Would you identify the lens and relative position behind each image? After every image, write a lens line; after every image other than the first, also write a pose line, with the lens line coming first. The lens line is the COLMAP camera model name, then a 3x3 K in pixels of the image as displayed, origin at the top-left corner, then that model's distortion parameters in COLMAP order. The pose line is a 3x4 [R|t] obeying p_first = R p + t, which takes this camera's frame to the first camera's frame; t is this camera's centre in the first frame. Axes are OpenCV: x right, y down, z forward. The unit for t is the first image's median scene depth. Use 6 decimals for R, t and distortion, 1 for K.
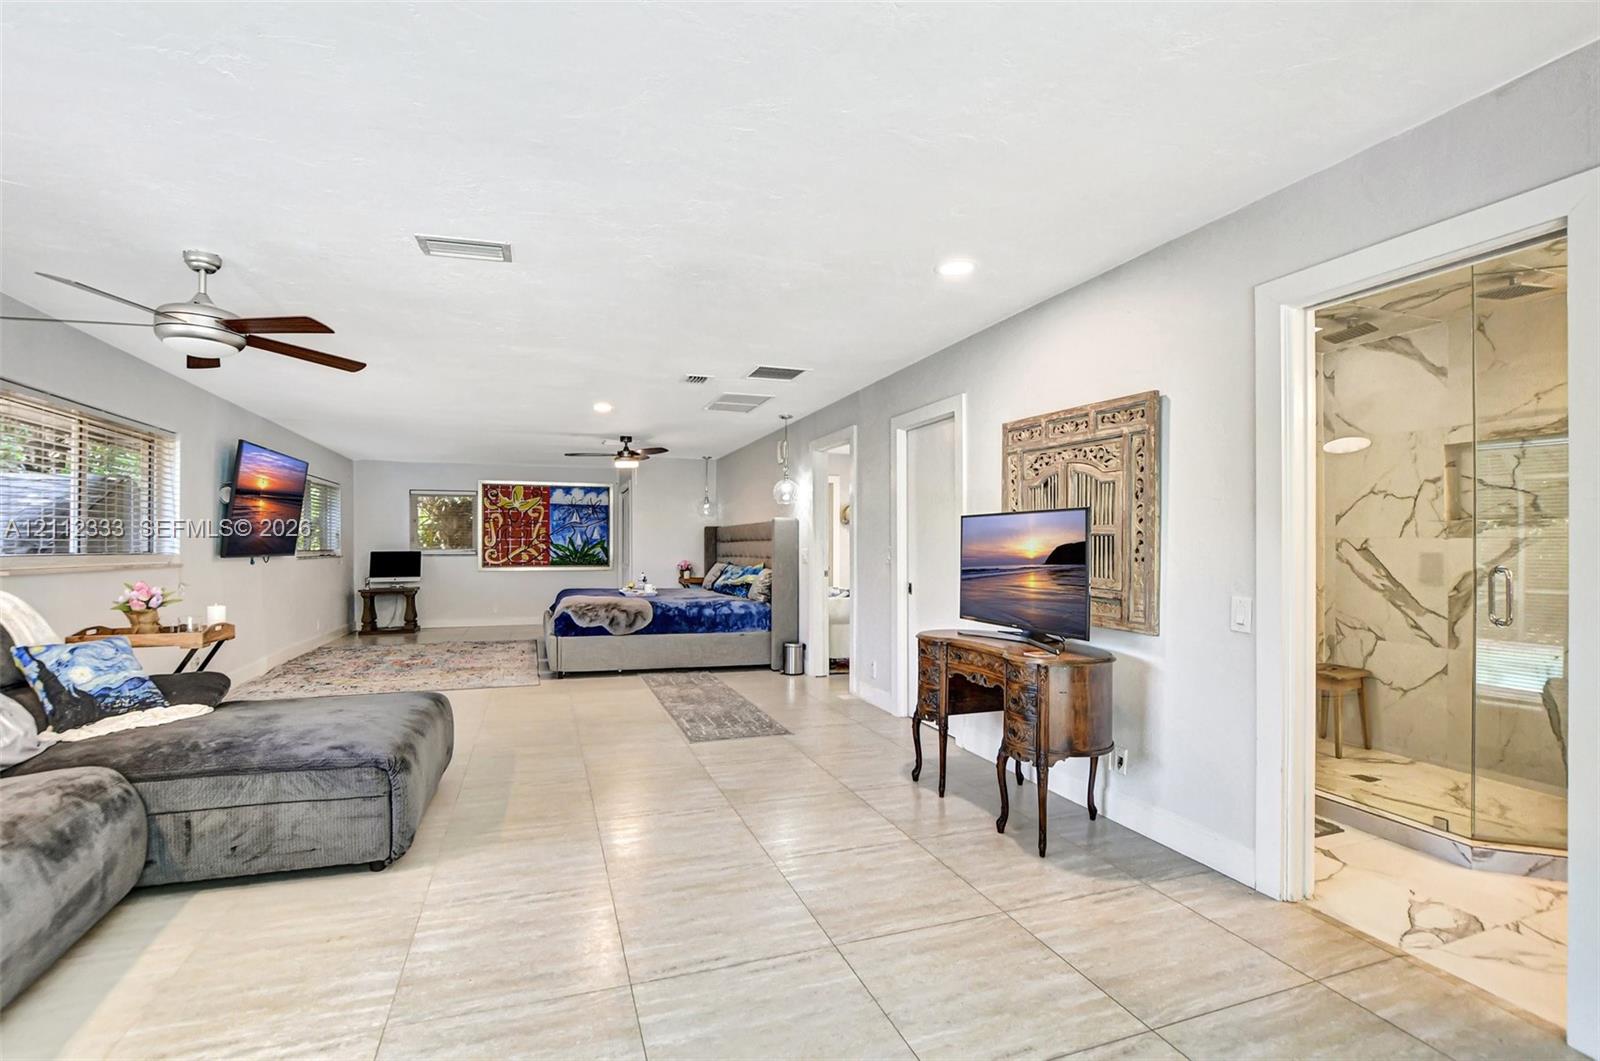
lens RADIAL K [[712.0, 0, 779.6], [0, 712.0, 530.5], [0, 0, 1]] dist [-0.018782, 0.000253]
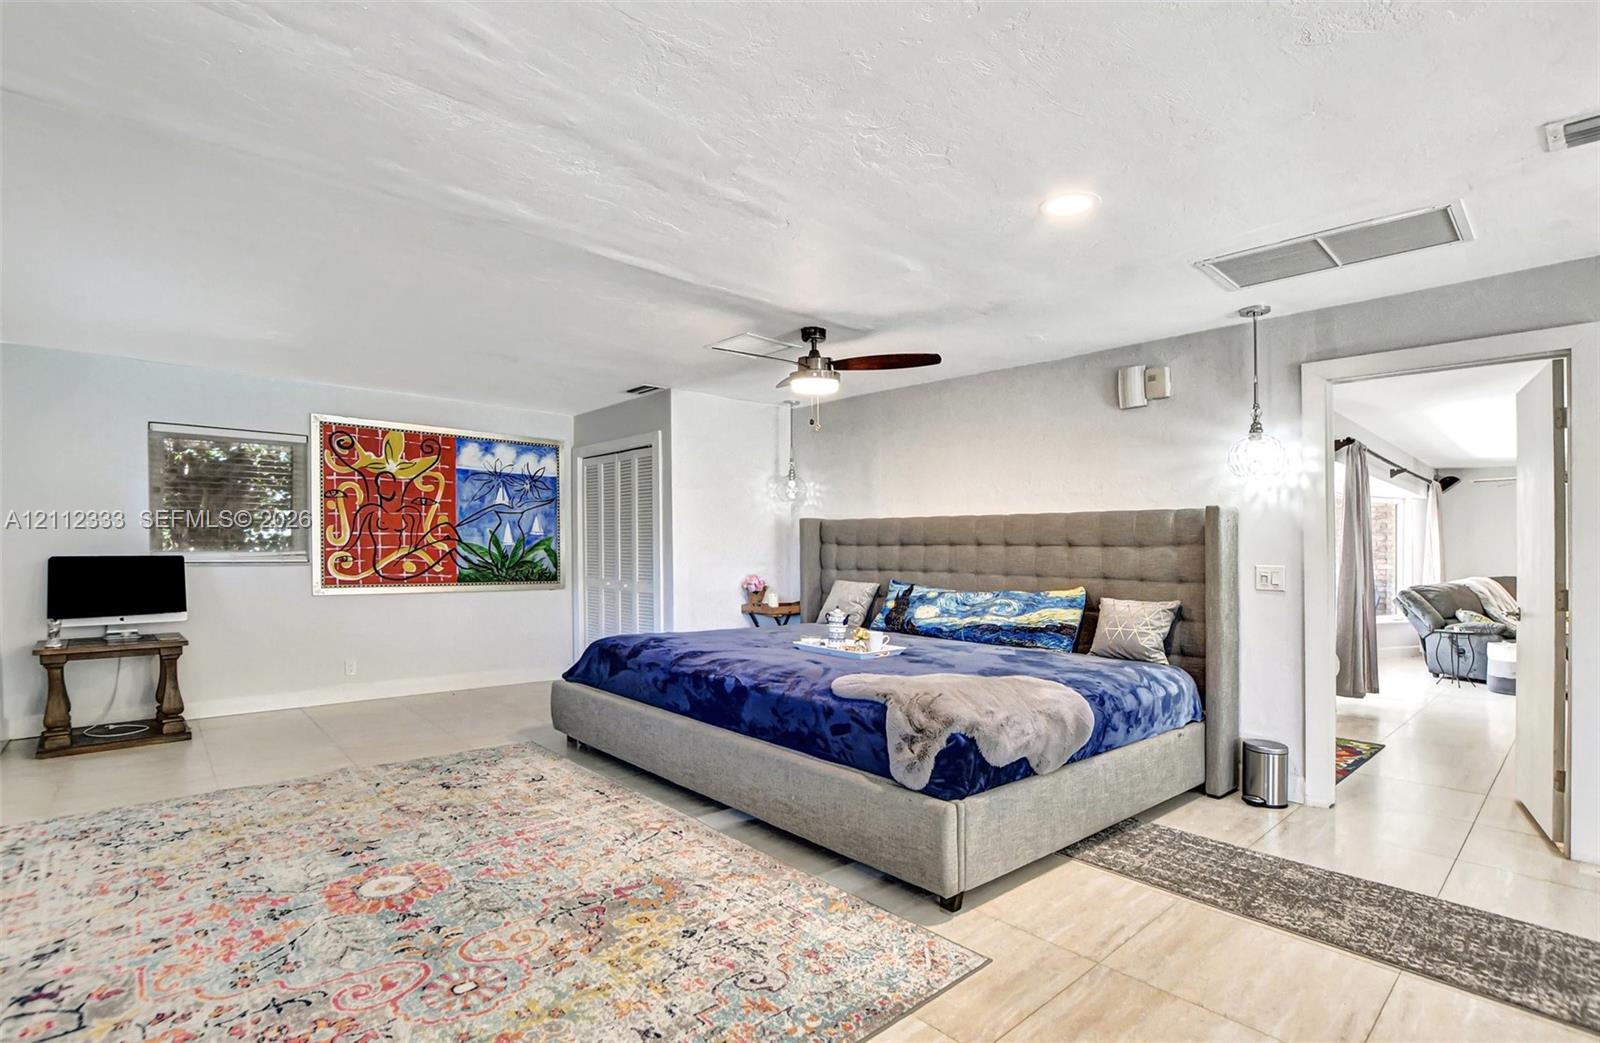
lens RADIAL K [[731.3, 0, 780.6], [0, 731.3, 547.5], [0, 0, 1]] dist [-0.021667, 0.000320]
pose [[0.921758, 0.009943, 0.387637, -0.346759], [-0.019920, 0.999565, 0.021729, 0.006098], [-0.387252, -0.027750, 0.921556, 0.436231]]
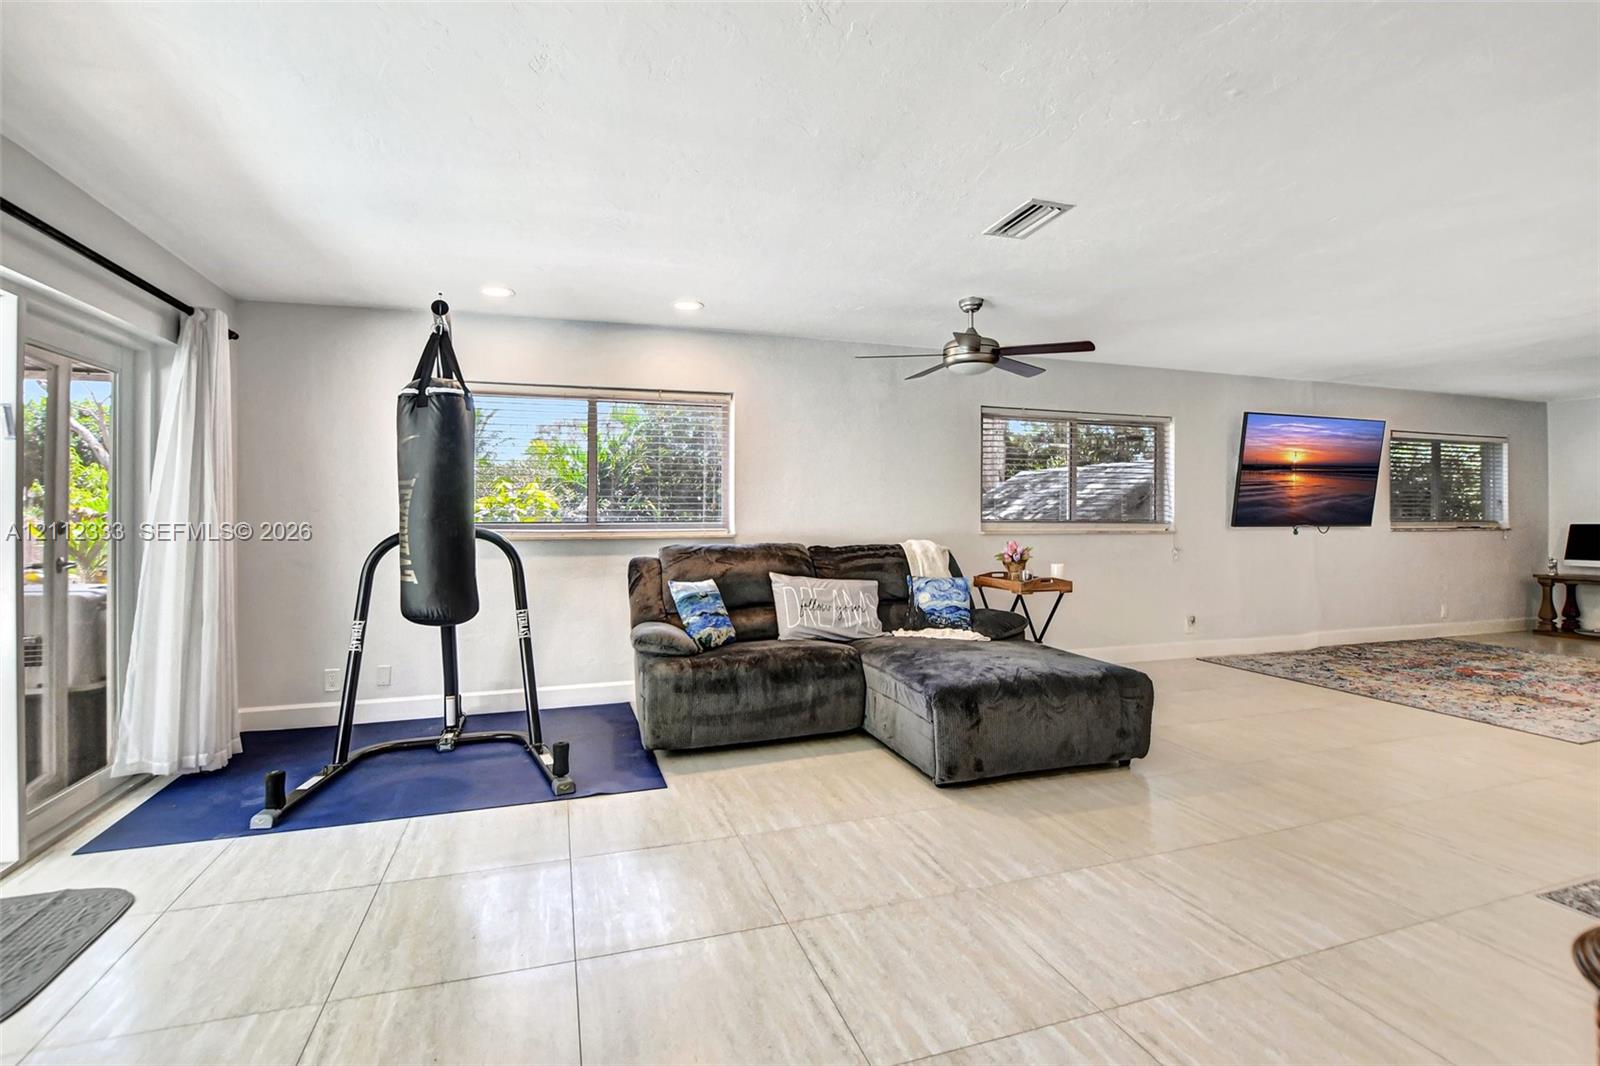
lens RADIAL K [[728.6, 0, 781.5], [0, 728.6, 509.5], [0, 0, 1]] dist [-0.026962, 0.000795]
pose [[-0.010144, -0.000612, -0.999948, 0.170292], [0.015661, 0.999877, -0.000771, 0.001691], [0.999826, -0.015668, -0.010134, 0.191637]]
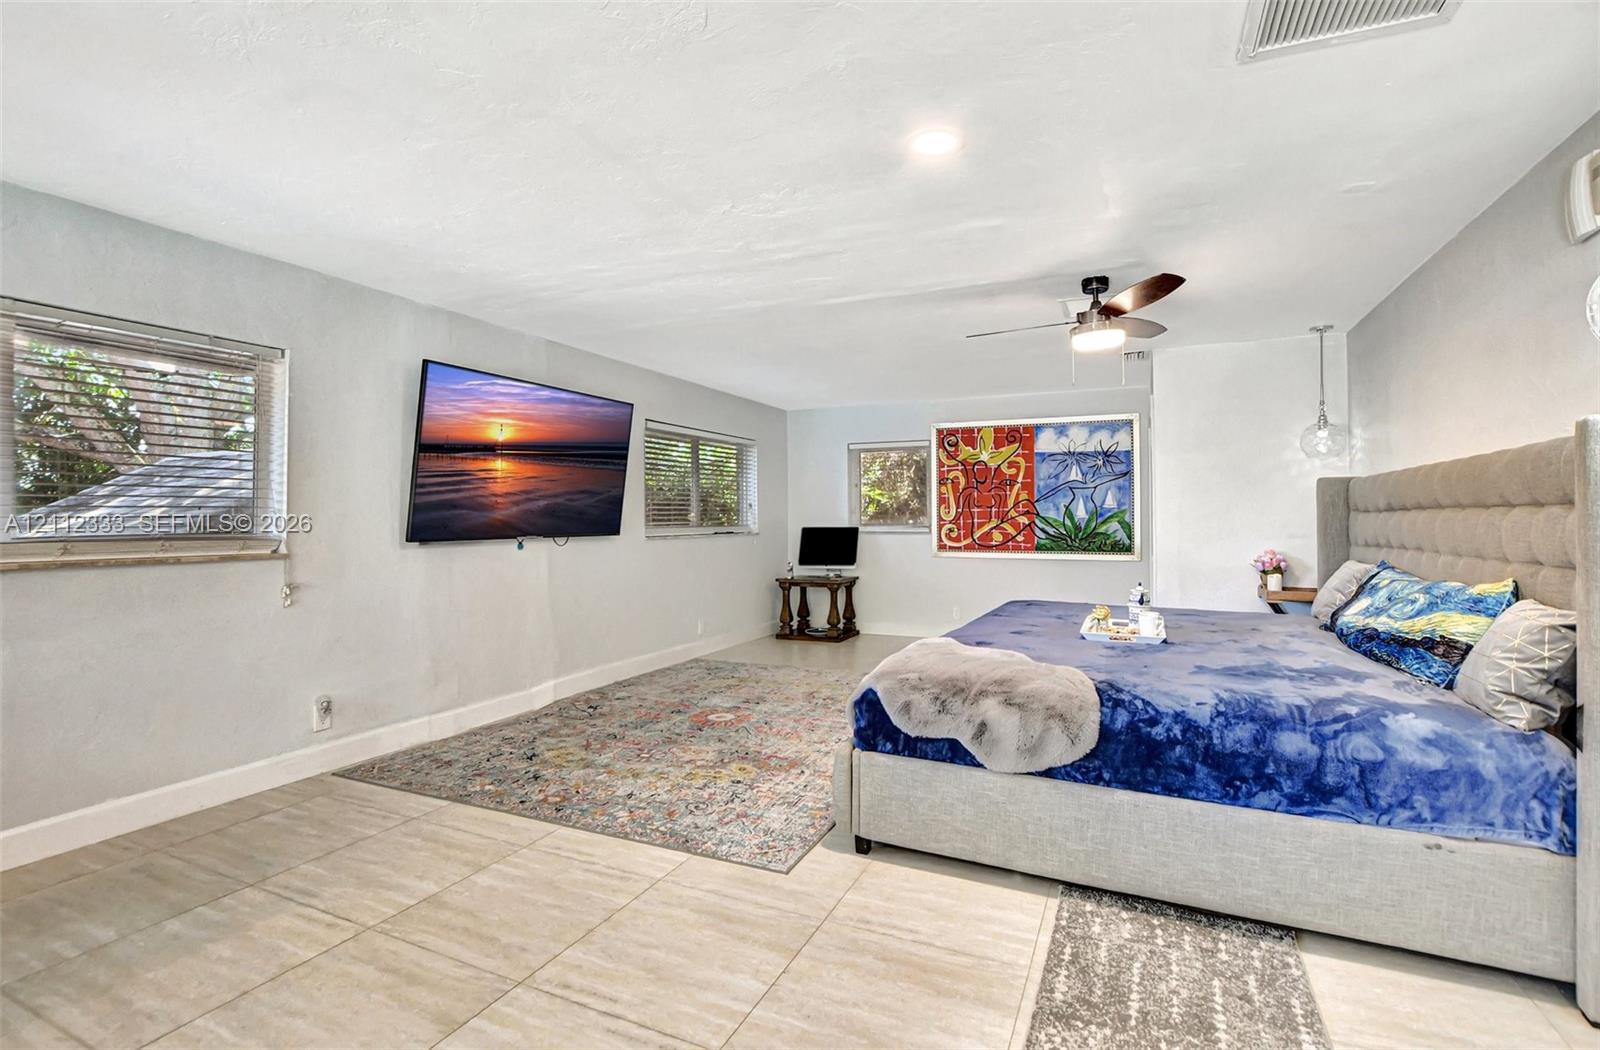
lens RADIAL K [[743.1, 0, 814.8], [0, 743.1, 507.8], [0, 0, 1]] dist [-0.031240, 0.000223]
pose [[0.738229, -0.011569, -0.674451, -0.026932], [0.018199, 0.999831, 0.002770, 0.006574], [0.674305, -0.014319, 0.738314, 0.429362]]
